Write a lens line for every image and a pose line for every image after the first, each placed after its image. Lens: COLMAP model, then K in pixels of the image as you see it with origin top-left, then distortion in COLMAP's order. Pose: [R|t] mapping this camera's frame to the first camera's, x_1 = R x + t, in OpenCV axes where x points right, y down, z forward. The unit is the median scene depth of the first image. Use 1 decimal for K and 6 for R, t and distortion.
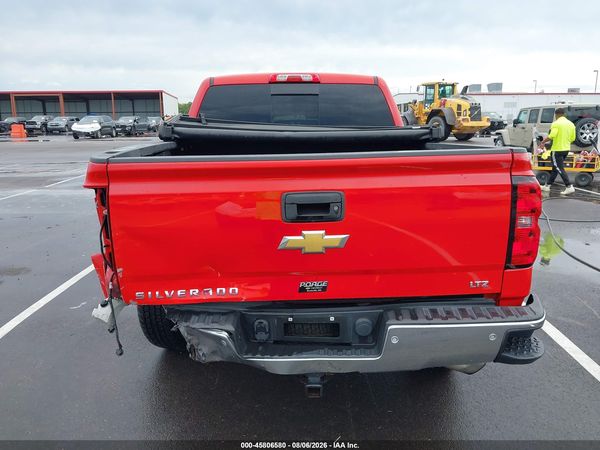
lens RADIAL K [[471.4, 0, 300.0], [0, 471.4, 225.0], [0, 0, 1]] dist [0.002624, -0.005230]
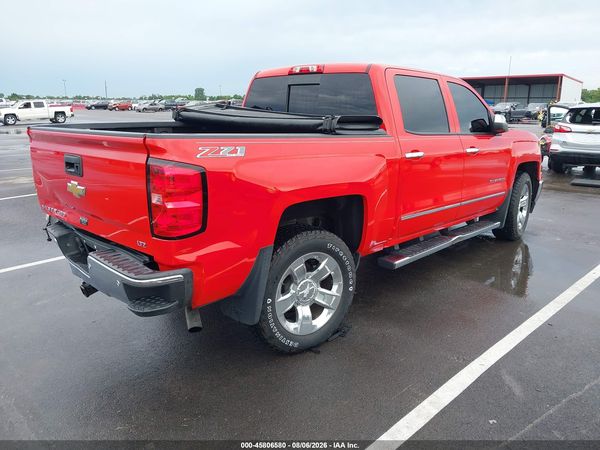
lens RADIAL K [[471.4, 0, 300.0], [0, 471.4, 225.0], [0, 0, 1]] dist [0.002624, -0.005230]
pose [[0.694812, 0.187023, -0.694448, 1.424790], [-0.166992, 0.981159, 0.097158, -0.104952], [0.699535, 0.048461, 0.712953, 0.389775]]
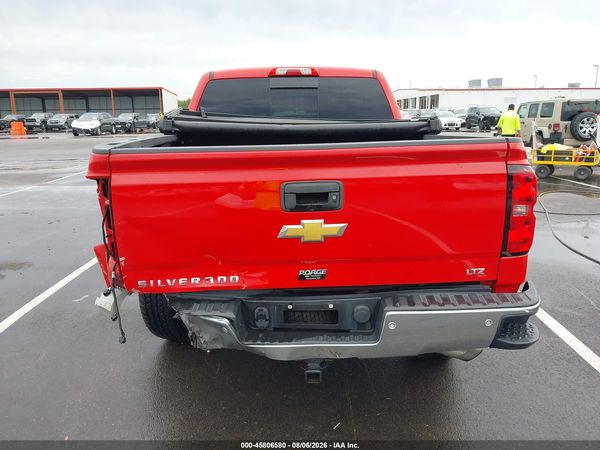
lens RADIAL K [[471.4, 0, 300.0], [0, 471.4, 225.0], [0, 0, 1]] dist [0.002624, -0.005230]
pose [[0.999991, -0.004245, -0.000576, 0.002271], [0.004249, 0.999964, 0.007357, 0.014668], [0.000545, -0.007360, 0.999973, -0.015429]]
